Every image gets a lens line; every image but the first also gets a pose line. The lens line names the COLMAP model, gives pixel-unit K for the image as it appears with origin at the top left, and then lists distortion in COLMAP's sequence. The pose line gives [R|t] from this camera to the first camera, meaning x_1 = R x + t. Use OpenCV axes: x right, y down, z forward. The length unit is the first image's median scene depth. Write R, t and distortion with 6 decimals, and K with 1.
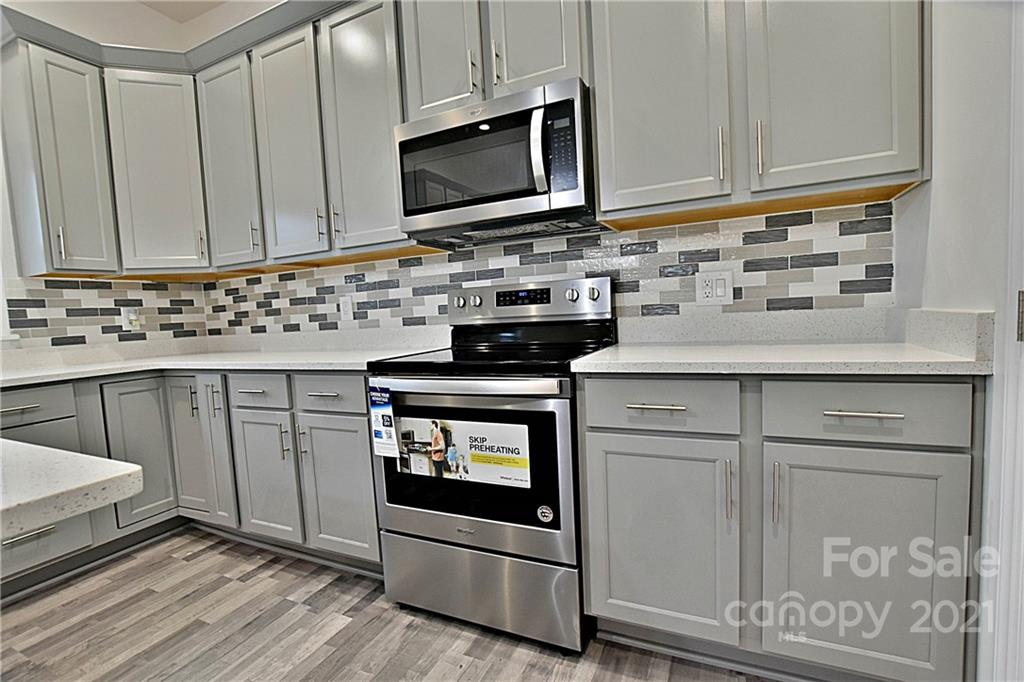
lens RADIAL K [[466.2, 0, 515.5], [0, 466.2, 345.4], [0, 0, 1]] dist [-0.033676, 0.005486]
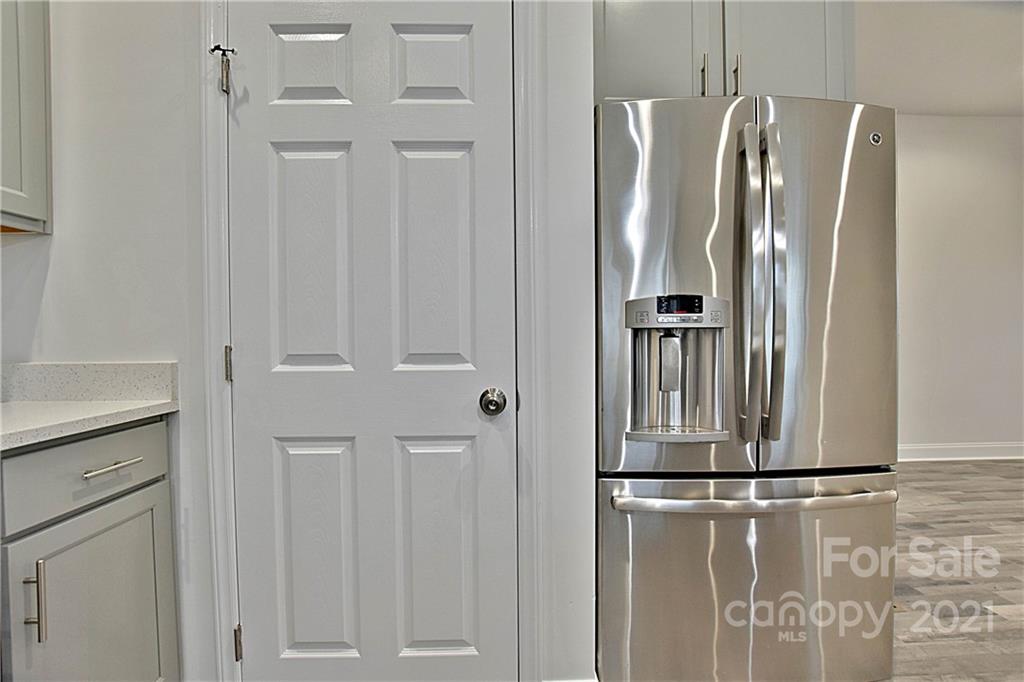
lens RADIAL K [[464.9, 0, 515.0], [0, 464.9, 347.2], [0, 0, 1]] dist [-0.029026, 0.001516]
pose [[-0.442559, 0.037935, 0.895937, -0.253219], [0.100637, 0.994894, 0.007586, -0.012943], [-0.891074, 0.093522, -0.444117, 0.330702]]
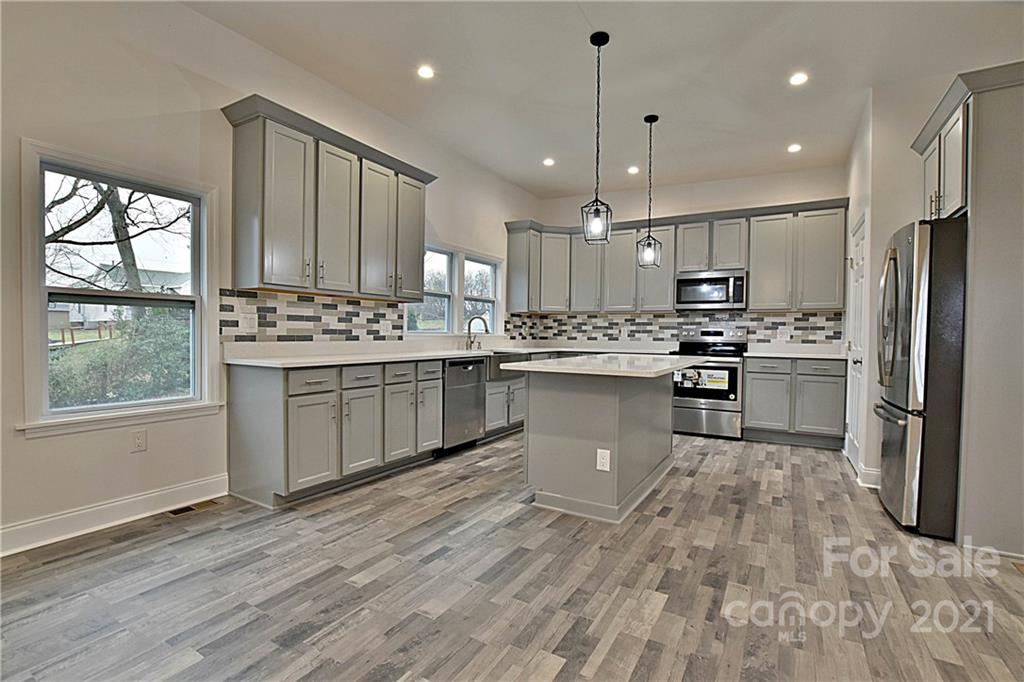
lens RADIAL K [[466.2, 0, 515.5], [0, 466.2, 345.4], [0, 0, 1]] dist [-0.033676, 0.005486]
pose [[0.993727, 0.066026, -0.090257, -0.918580], [-0.070448, 0.996421, -0.046710, 0.185636], [0.086850, 0.052776, 0.994823, -1.903839]]
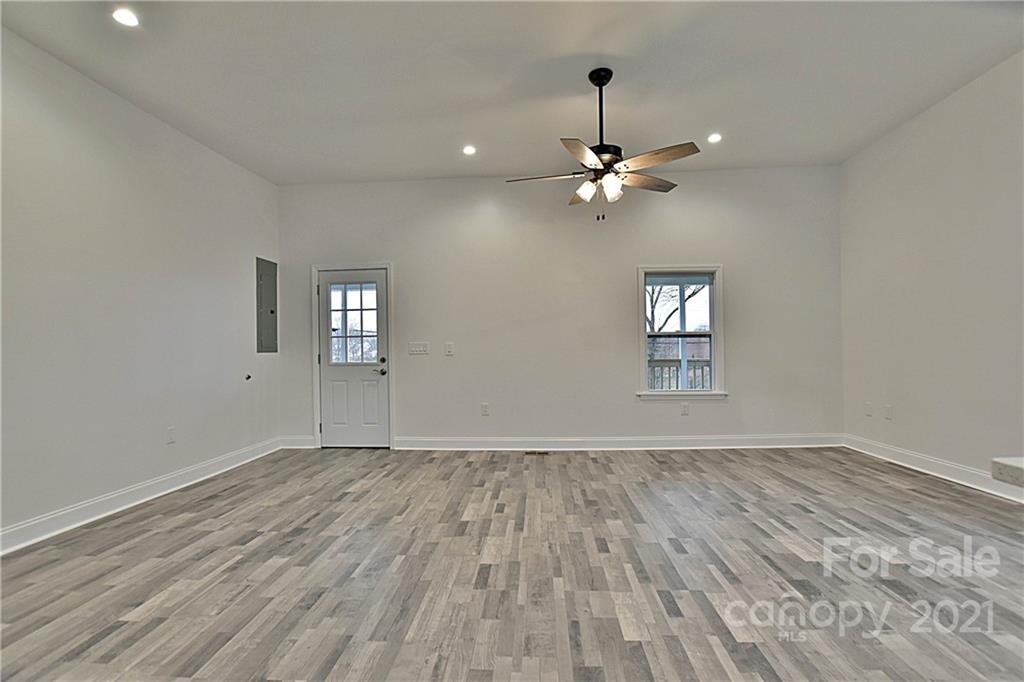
lens RADIAL K [[464.9, 0, 515.0], [0, 464.9, 347.2], [0, 0, 1]] dist [-0.029026, 0.001516]
pose [[-0.925076, 0.060128, -0.374993, -0.190599], [0.031012, 0.996050, 0.083207, 0.042382], [0.378515, 0.065343, -0.923286, -0.485540]]
